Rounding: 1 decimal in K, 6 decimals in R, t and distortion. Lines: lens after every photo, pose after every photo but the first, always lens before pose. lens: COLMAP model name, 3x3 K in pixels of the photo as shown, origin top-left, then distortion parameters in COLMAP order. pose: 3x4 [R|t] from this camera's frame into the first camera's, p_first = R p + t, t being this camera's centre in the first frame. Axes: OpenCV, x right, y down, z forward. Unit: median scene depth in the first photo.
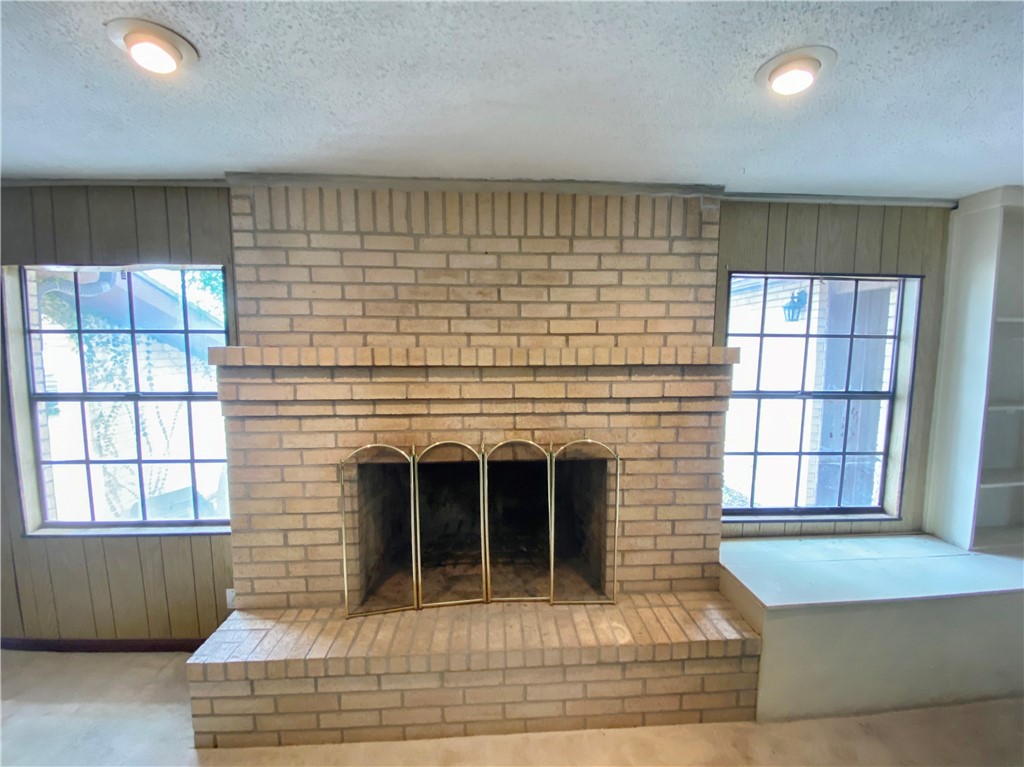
lens RADIAL K [[412.4, 0, 512.0], [0, 412.4, 383.5], [0, 0, 1]] dist [0.046801, -0.036422]
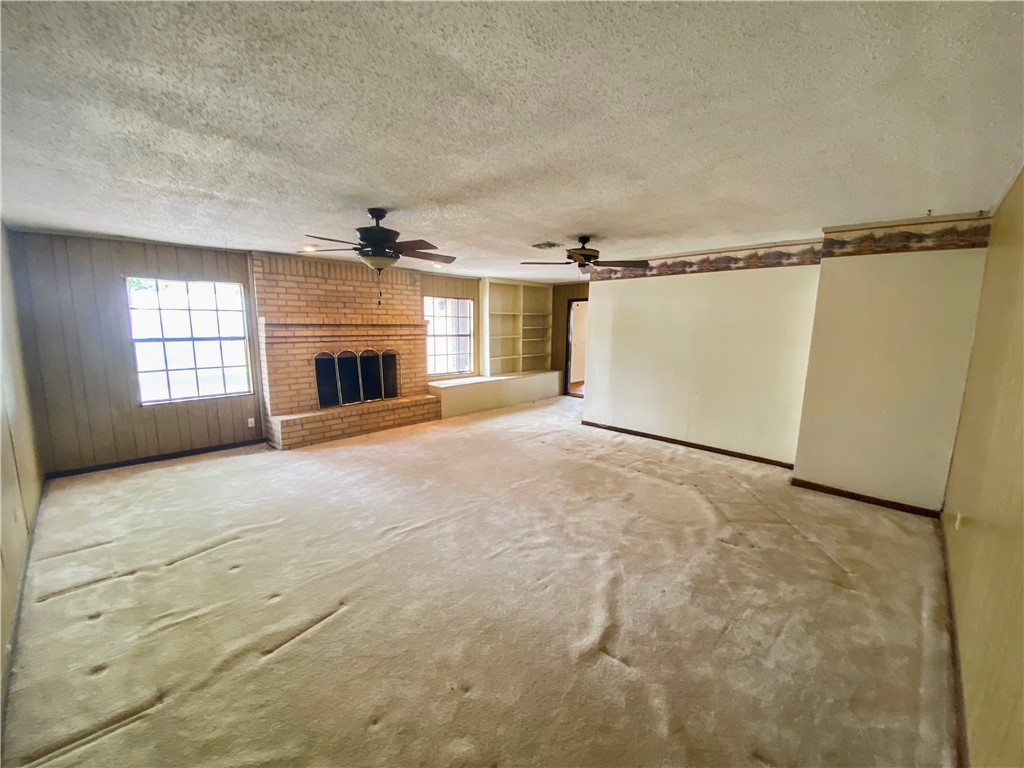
lens RADIAL K [[412.4, 0, 512.0], [0, 412.4, 384.0], [0, 0, 1]] dist [0.046801, -0.036422]
pose [[0.738390, -0.095717, 0.667547, -1.249101], [0.059562, 0.995264, 0.076824, 0.216102], [-0.671739, -0.016966, 0.740594, -1.951518]]
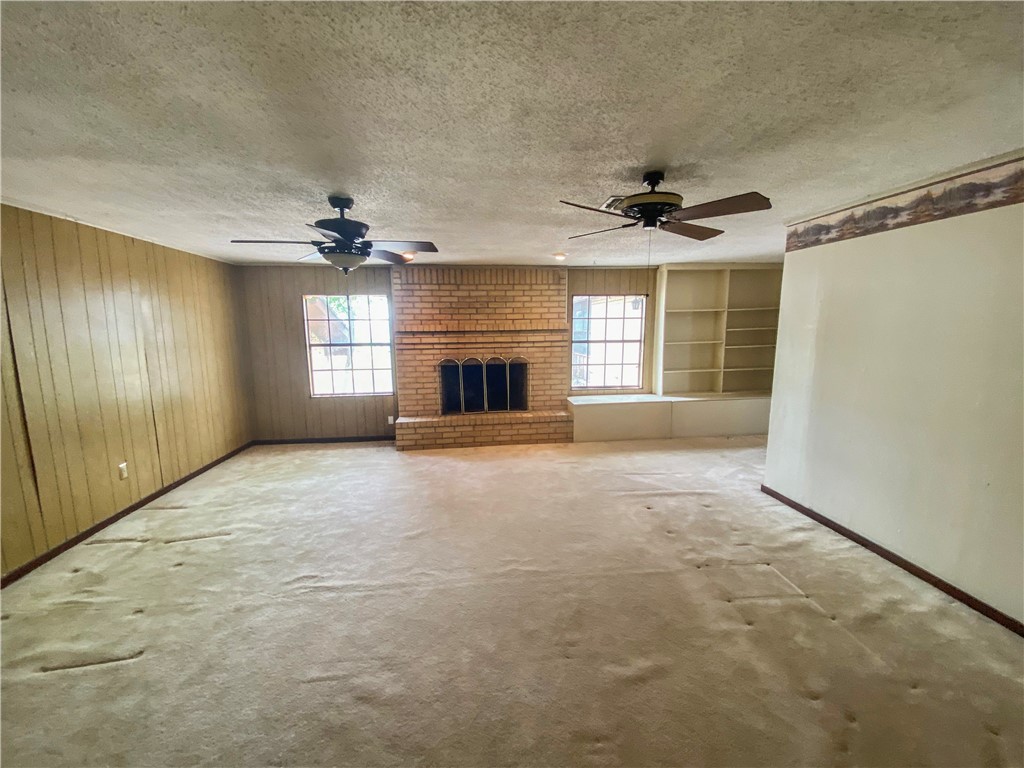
lens RADIAL K [[412.4, 0, 512.0], [0, 412.4, 384.0], [0, 0, 1]] dist [0.046801, -0.036422]
pose [[0.998459, -0.021499, 0.051156, -0.023894], [0.018929, 0.998559, 0.050216, 0.180604], [-0.052162, -0.049171, 0.997427, -1.837610]]
